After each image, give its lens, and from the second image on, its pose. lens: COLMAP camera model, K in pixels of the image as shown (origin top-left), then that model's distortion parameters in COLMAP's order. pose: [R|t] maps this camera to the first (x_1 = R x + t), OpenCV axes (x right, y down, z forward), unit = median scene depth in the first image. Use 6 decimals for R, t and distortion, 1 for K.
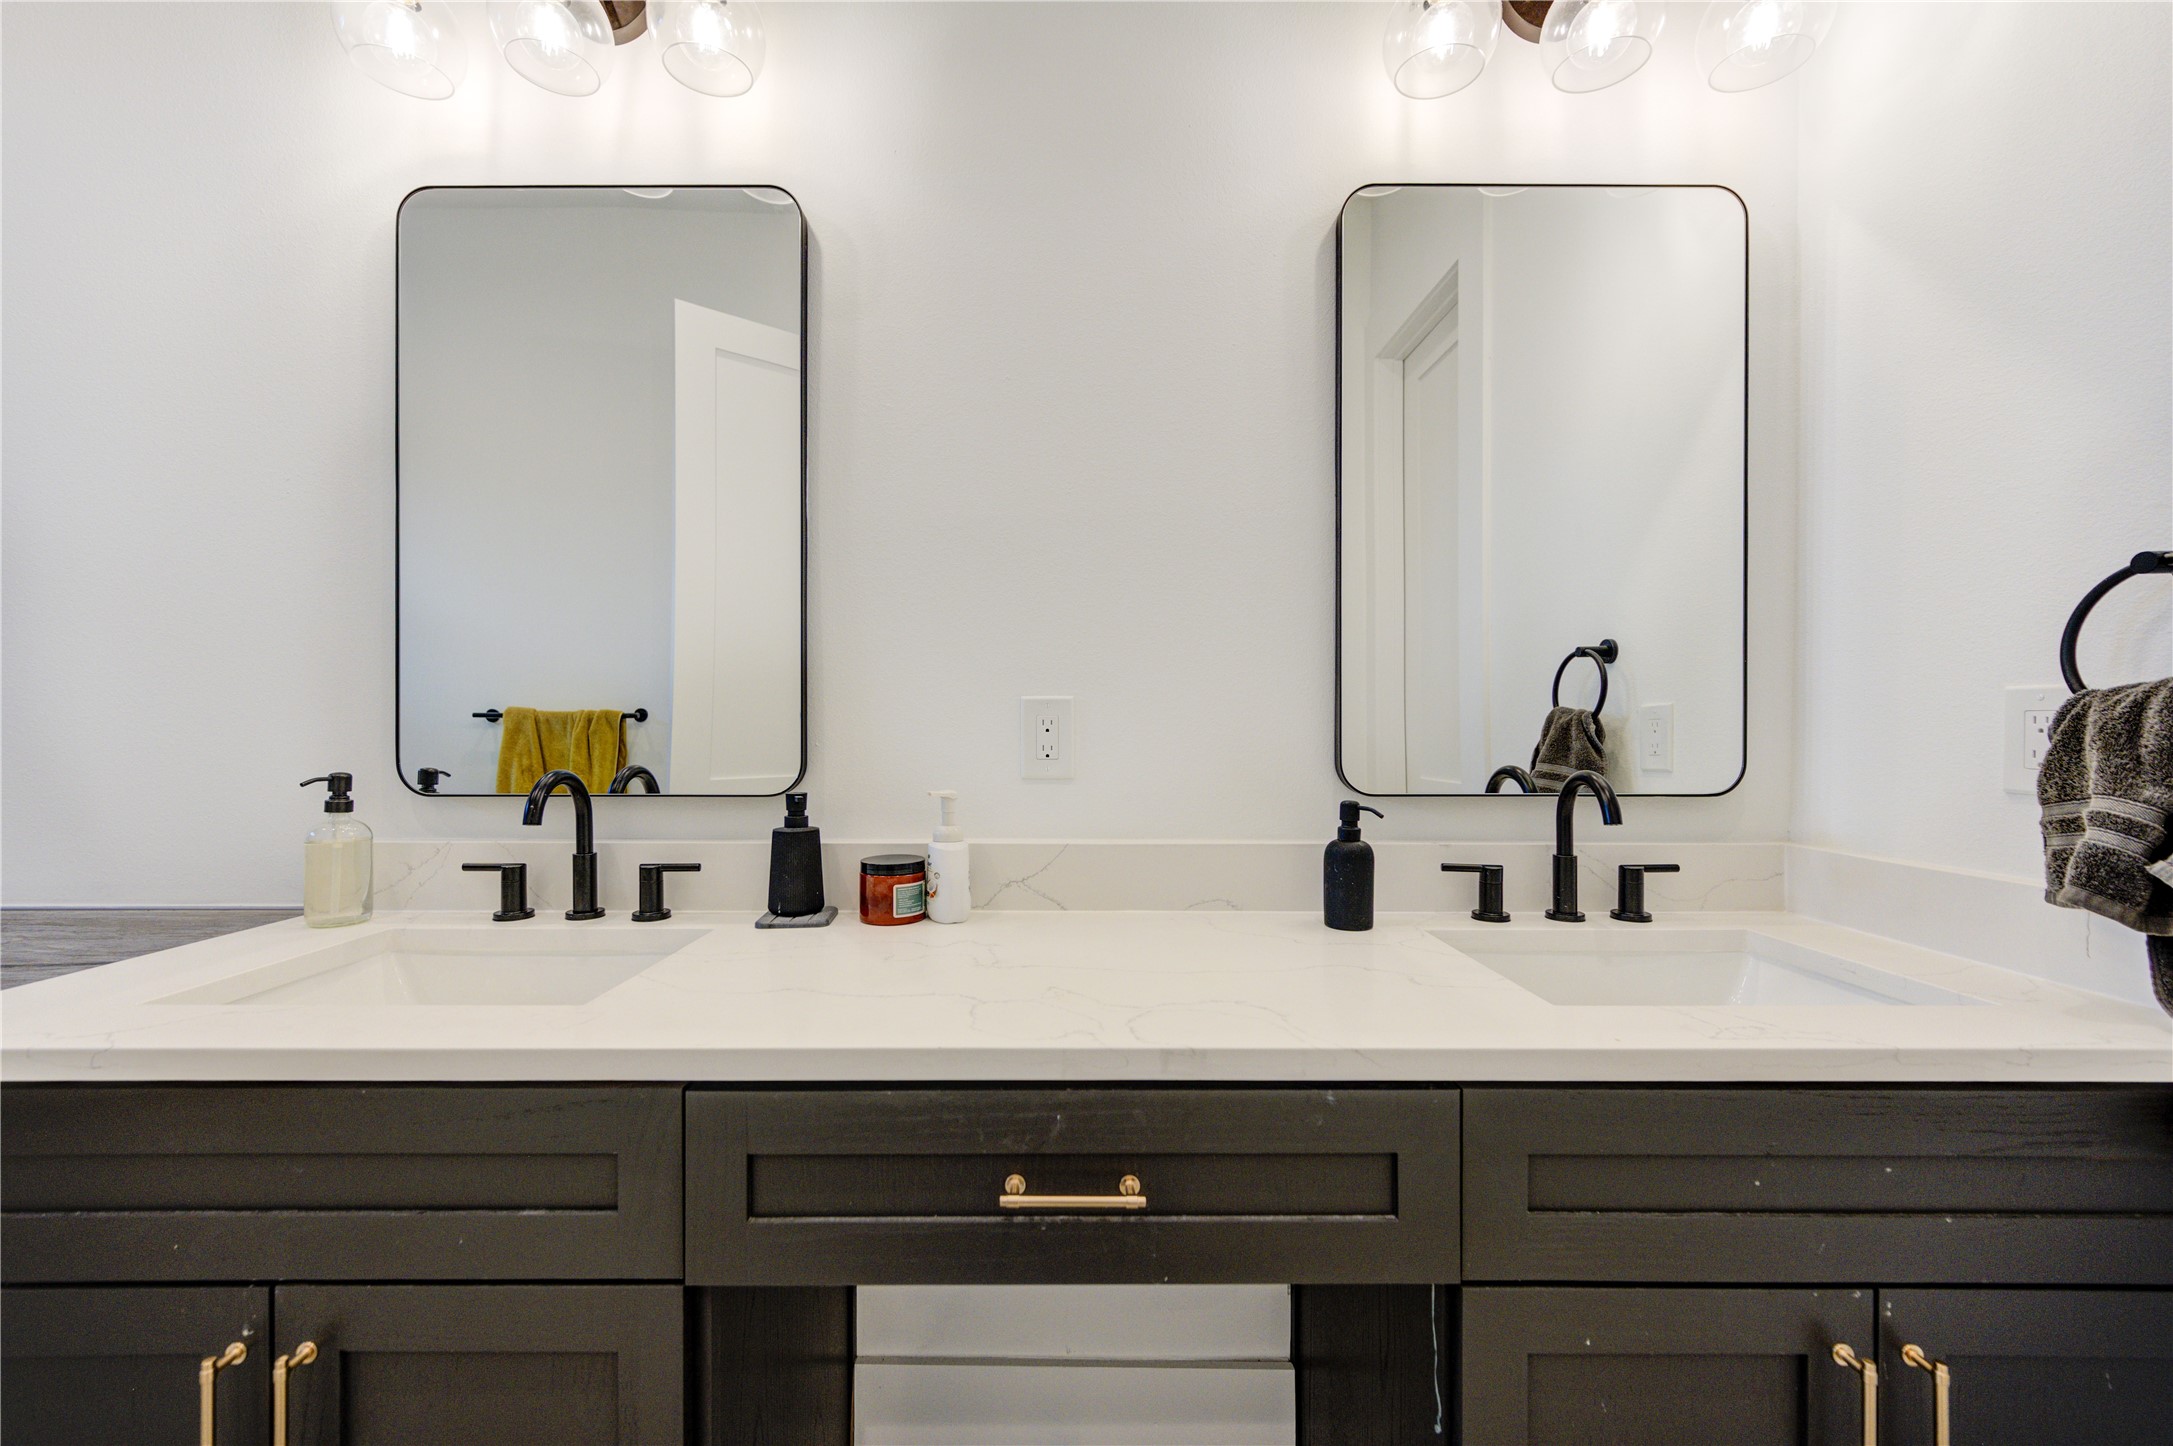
lens RADIAL K [[852.7, 0, 1086.9], [0, 852.7, 722.7], [0, 0, 1]] dist [0.007926, -0.000394]
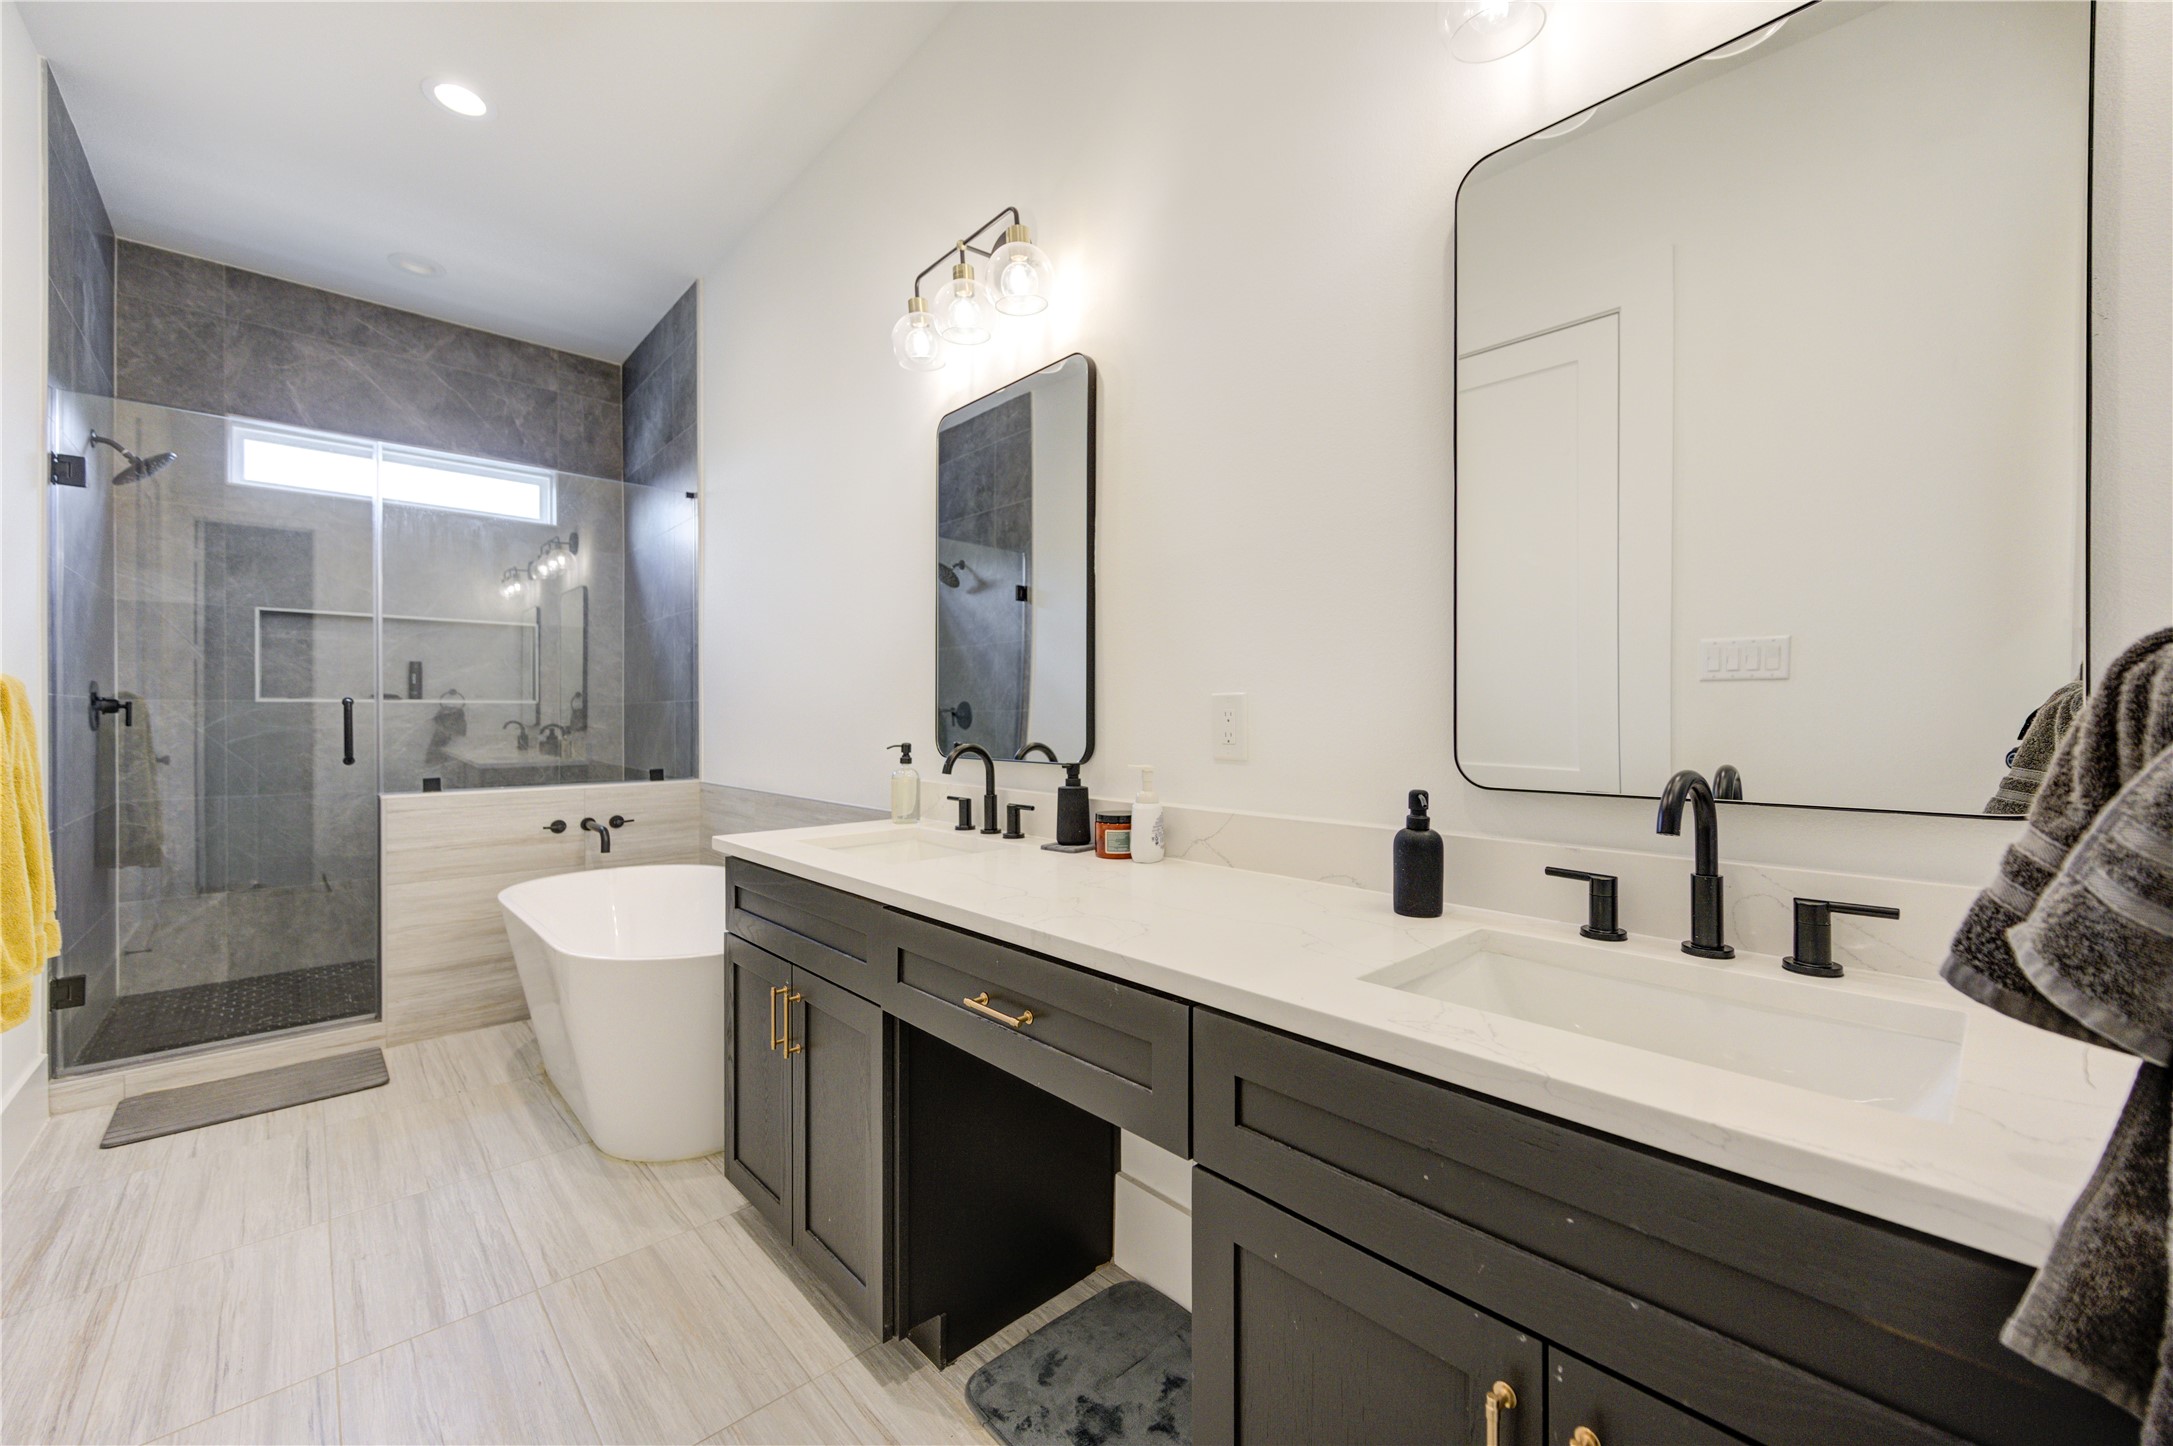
lens RADIAL K [[852.7, 0, 1090.3], [0, 852.7, 716.7], [0, 0, 1]] dist [0.007926, -0.000394]
pose [[0.675875, -0.002864, -0.737010, 0.772100], [0.004895, 0.999988, 0.000603, 0.002642], [0.737000, -0.004015, 0.675881, 0.032436]]
